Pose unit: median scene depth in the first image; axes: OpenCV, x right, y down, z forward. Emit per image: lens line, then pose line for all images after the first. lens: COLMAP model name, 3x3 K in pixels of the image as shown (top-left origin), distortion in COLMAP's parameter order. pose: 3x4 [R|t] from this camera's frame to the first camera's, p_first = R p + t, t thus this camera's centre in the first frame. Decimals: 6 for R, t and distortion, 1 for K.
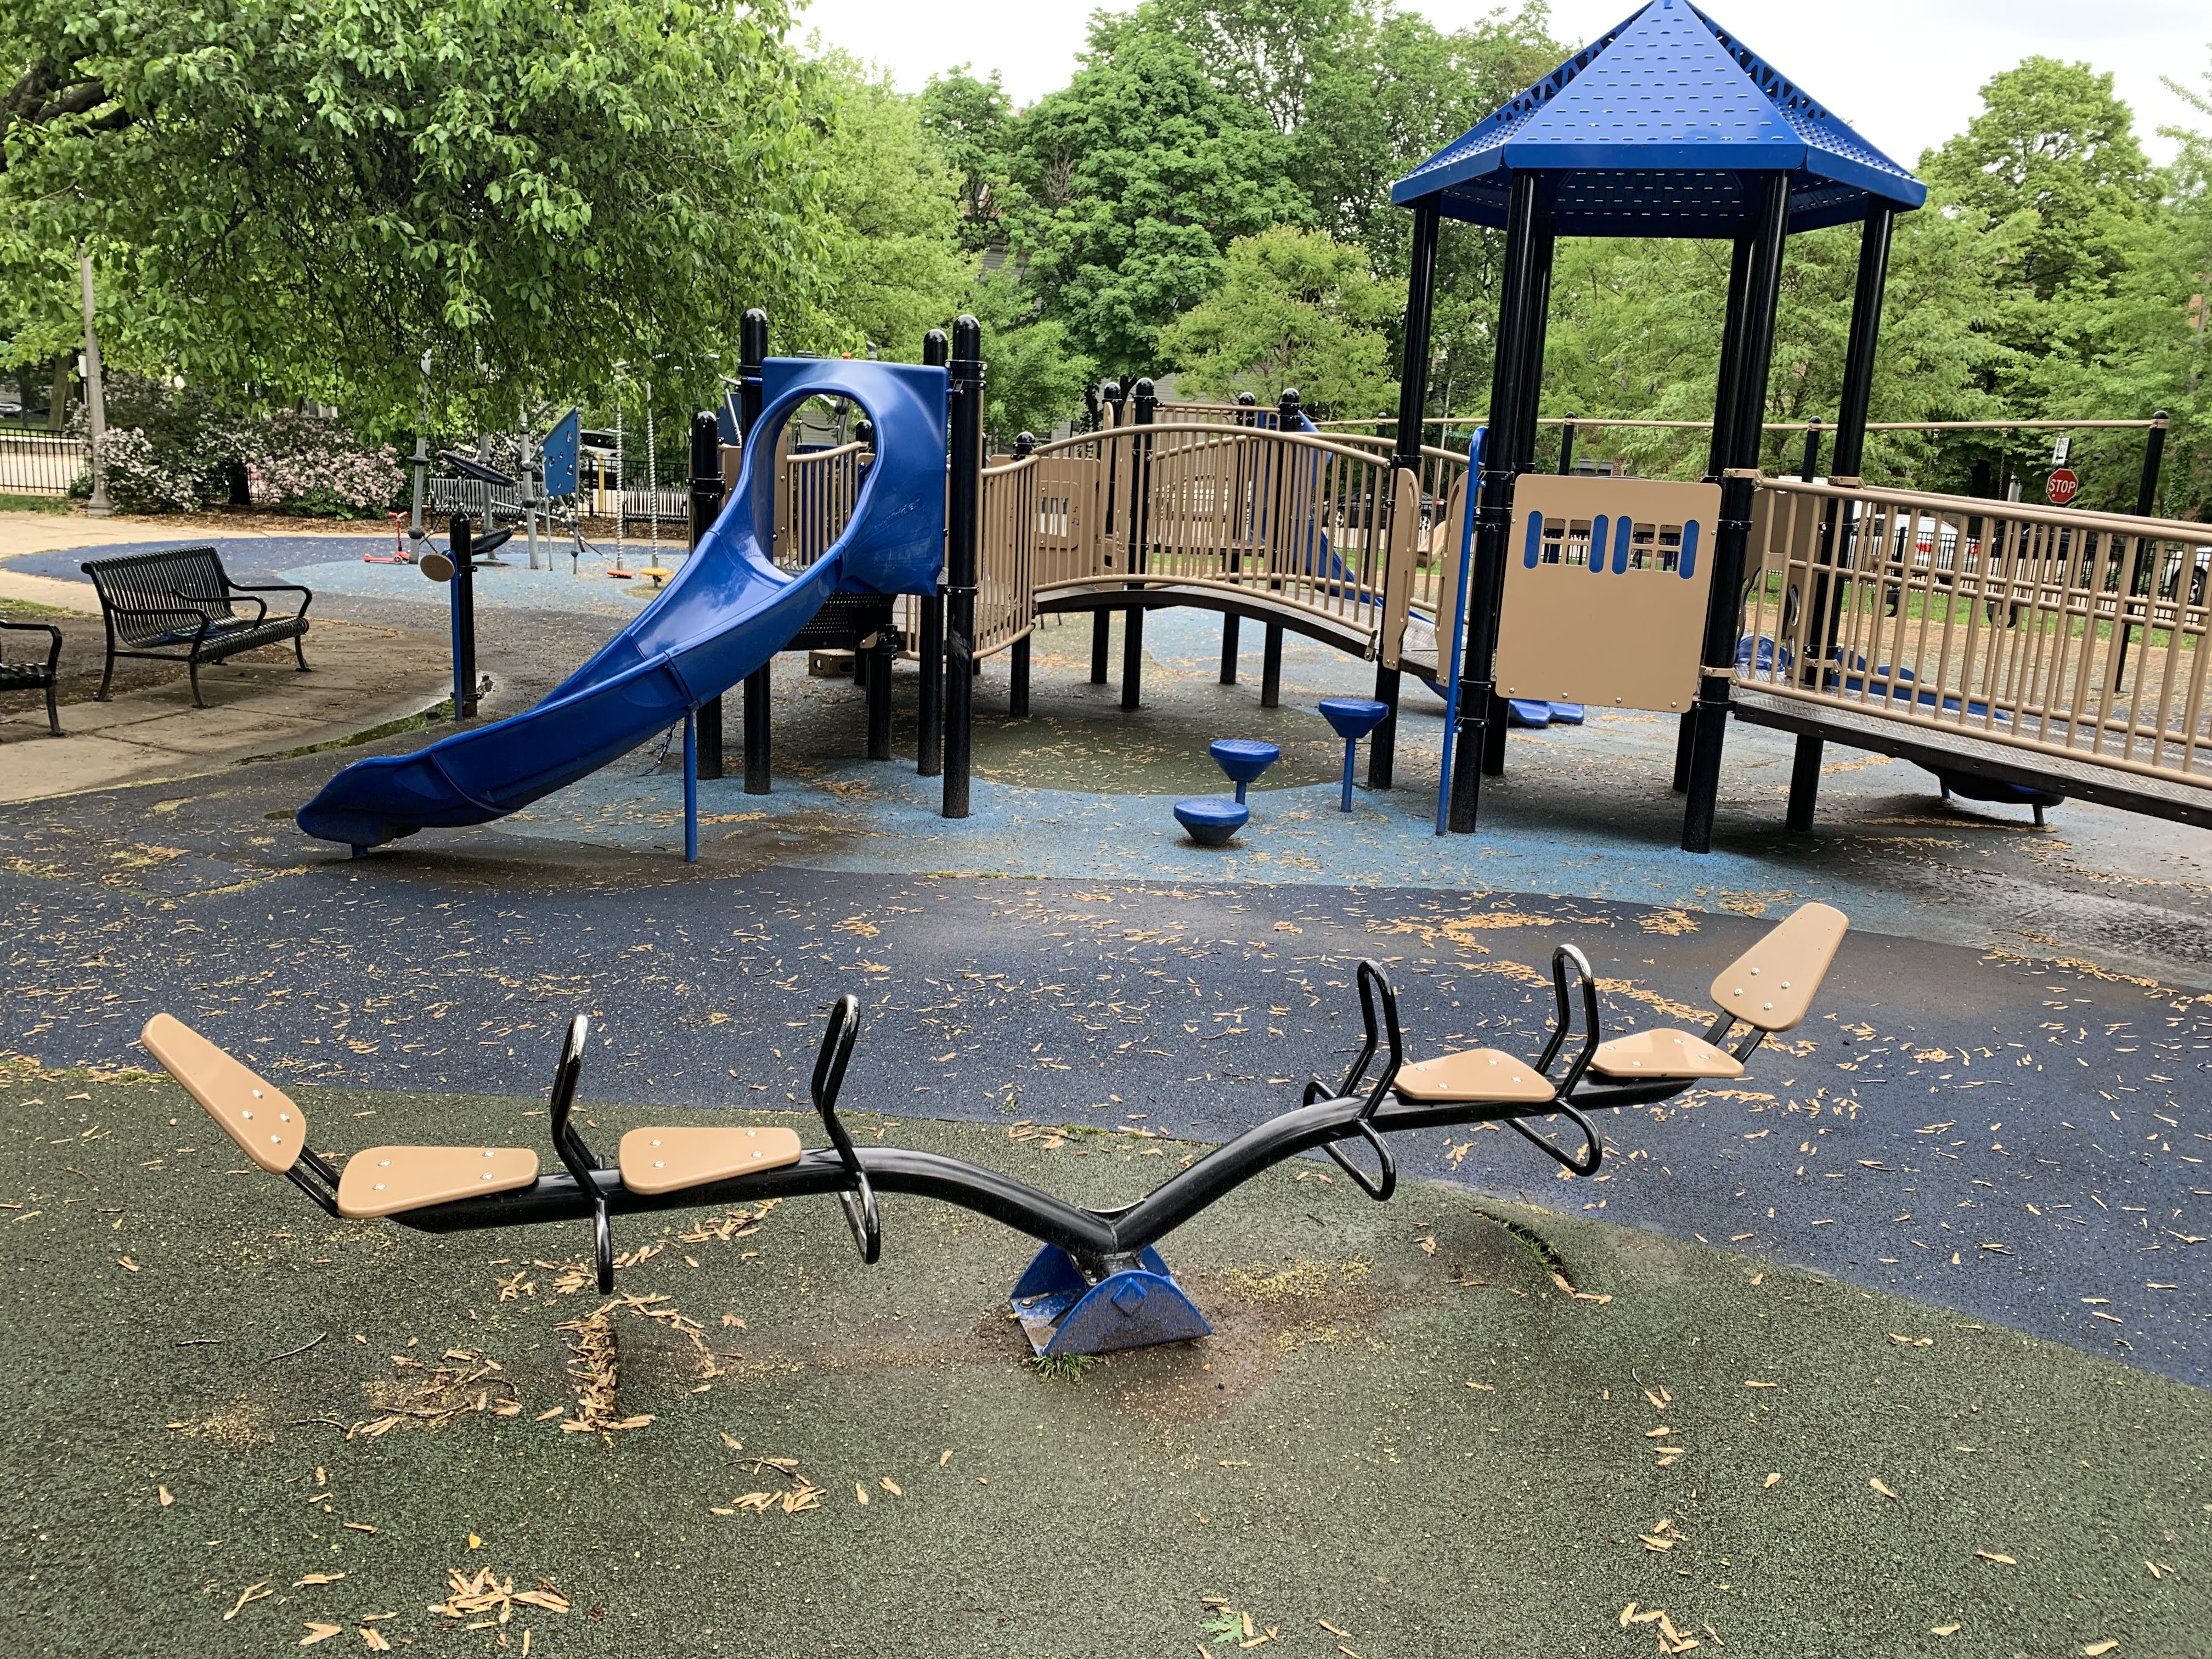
lens RADIAL K [[1657.5, 0, 1115.6], [0, 1657.5, 794.2], [0, 0, 1]] dist [0.047774, -0.055695]
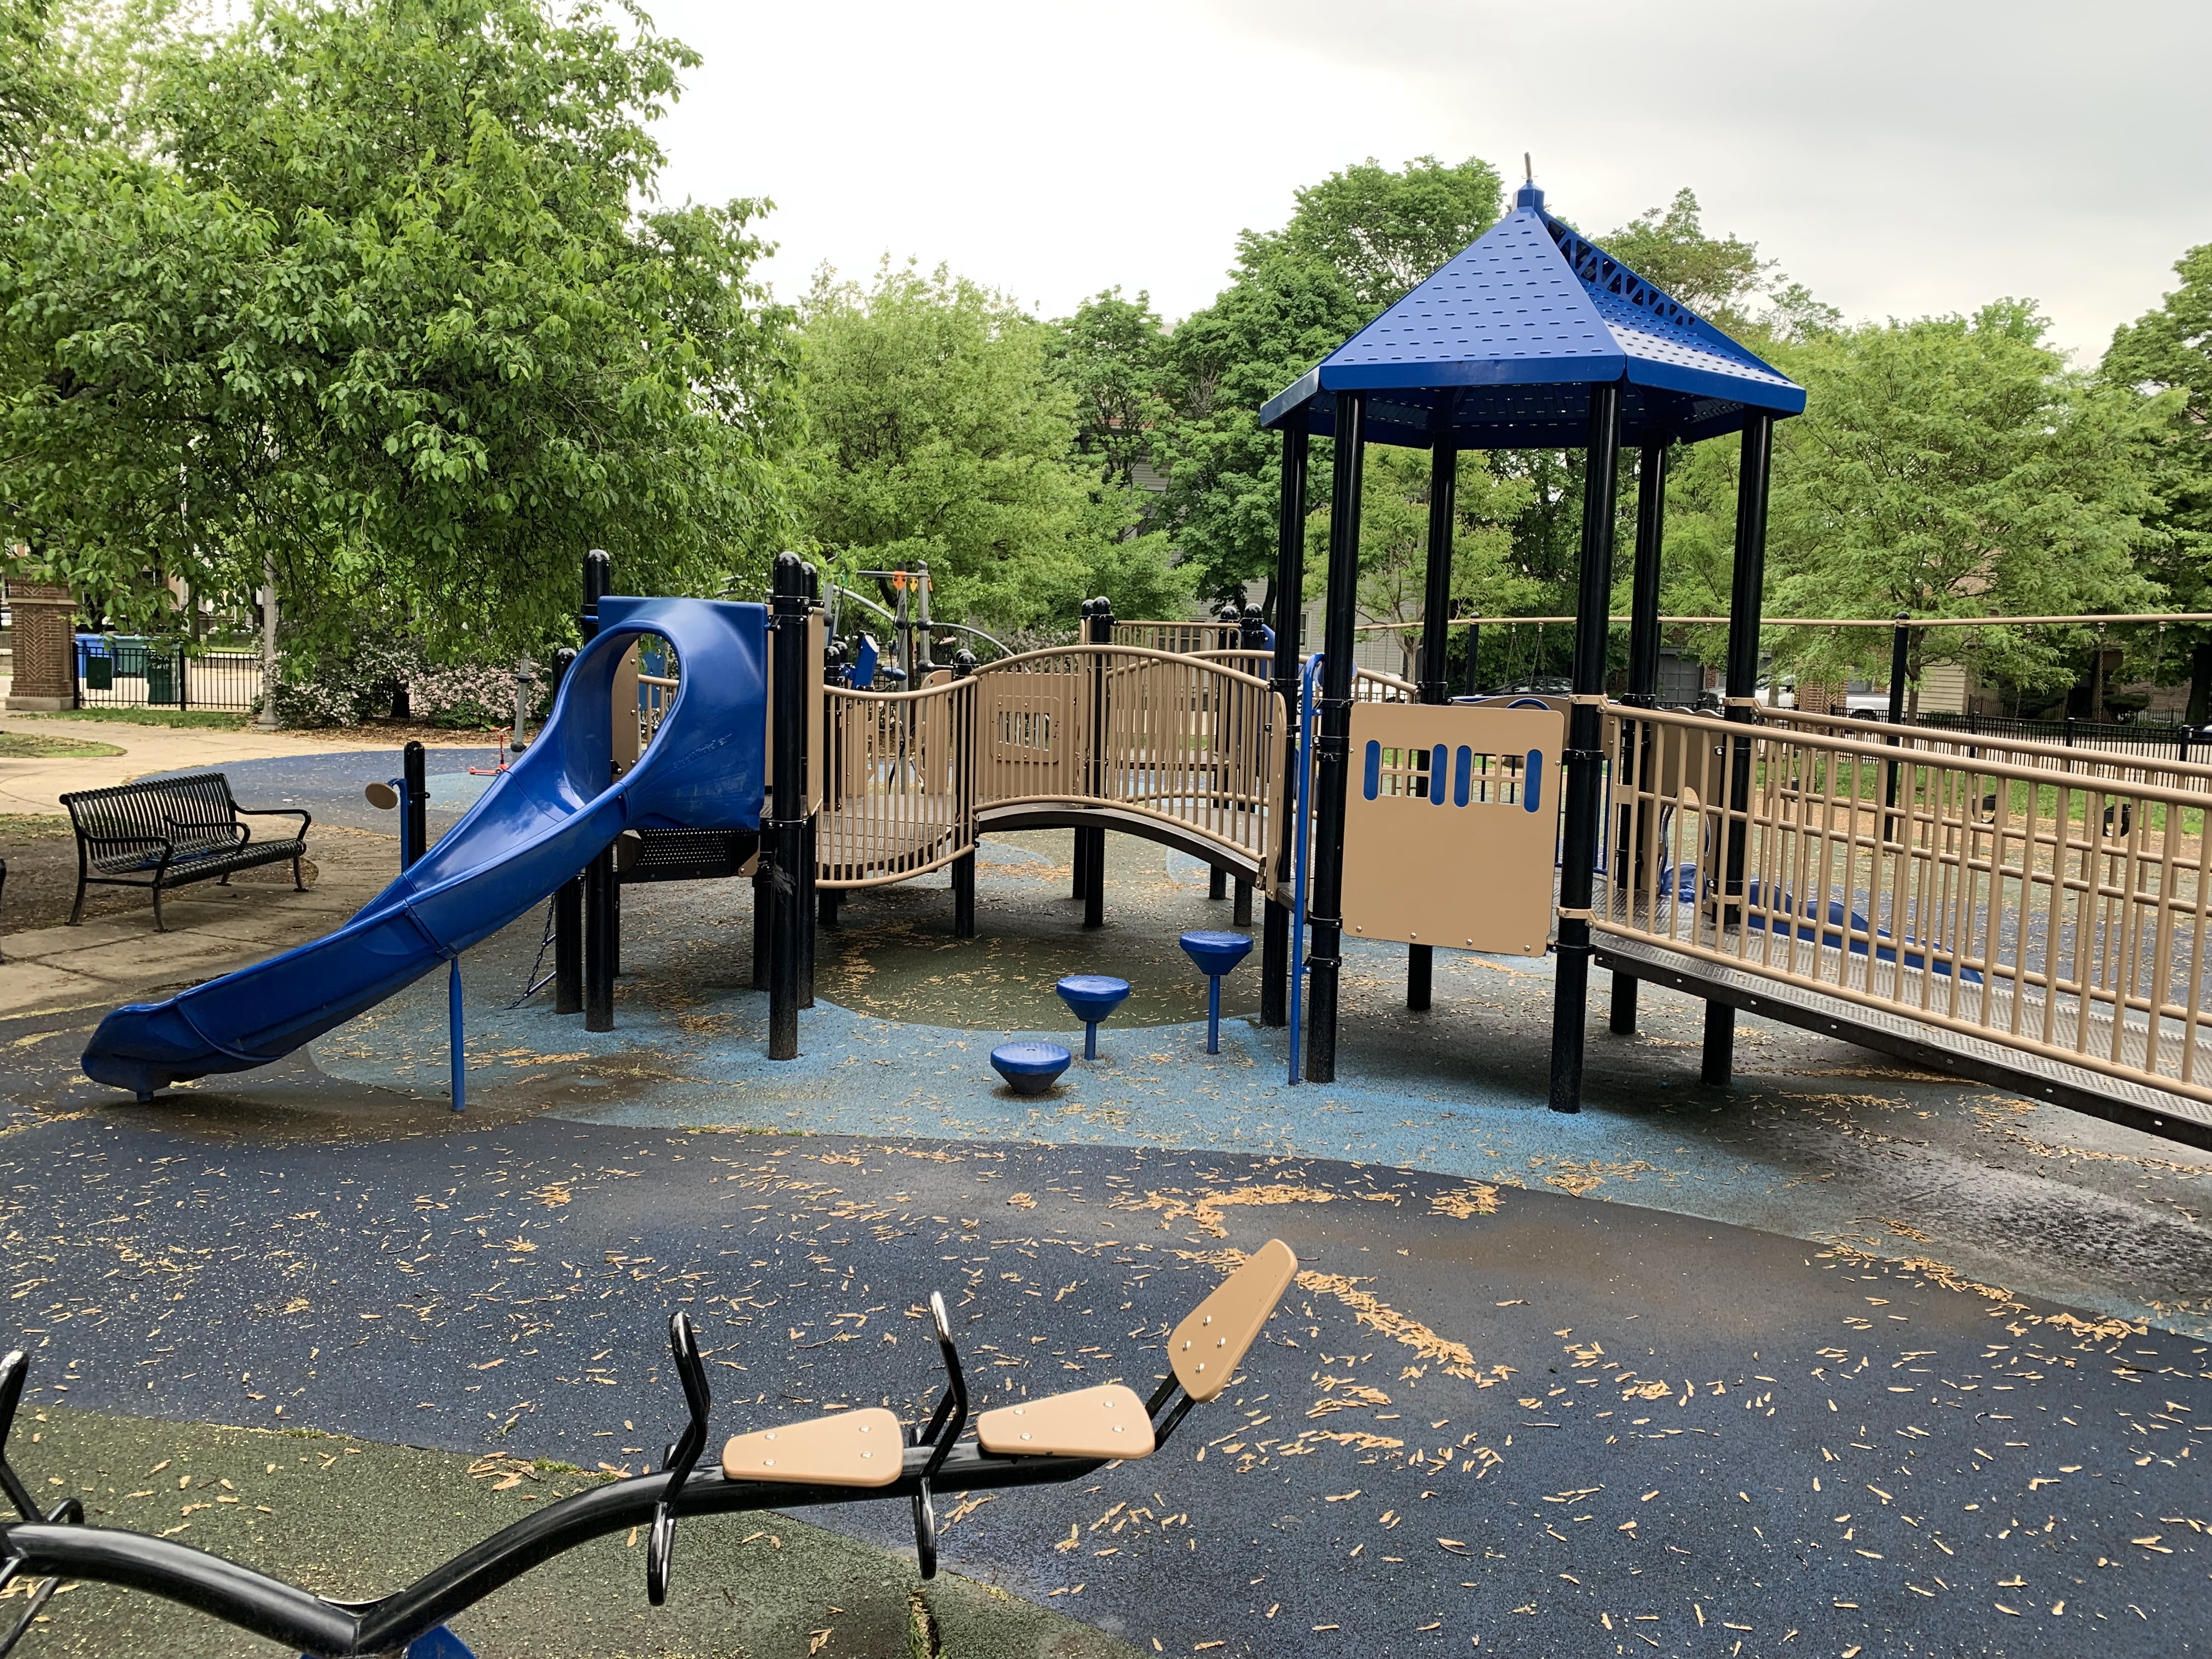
lens RADIAL K [[1657.5, 0, 1113.0], [0, 1657.5, 789.0], [0, 0, 1]] dist [0.047774, -0.055695]
pose [[0.992263, -0.006970, -0.123956, 0.201936], [-0.007559, 0.993179, -0.116357, -0.029254], [0.123922, 0.116393, 0.985442, 0.056370]]
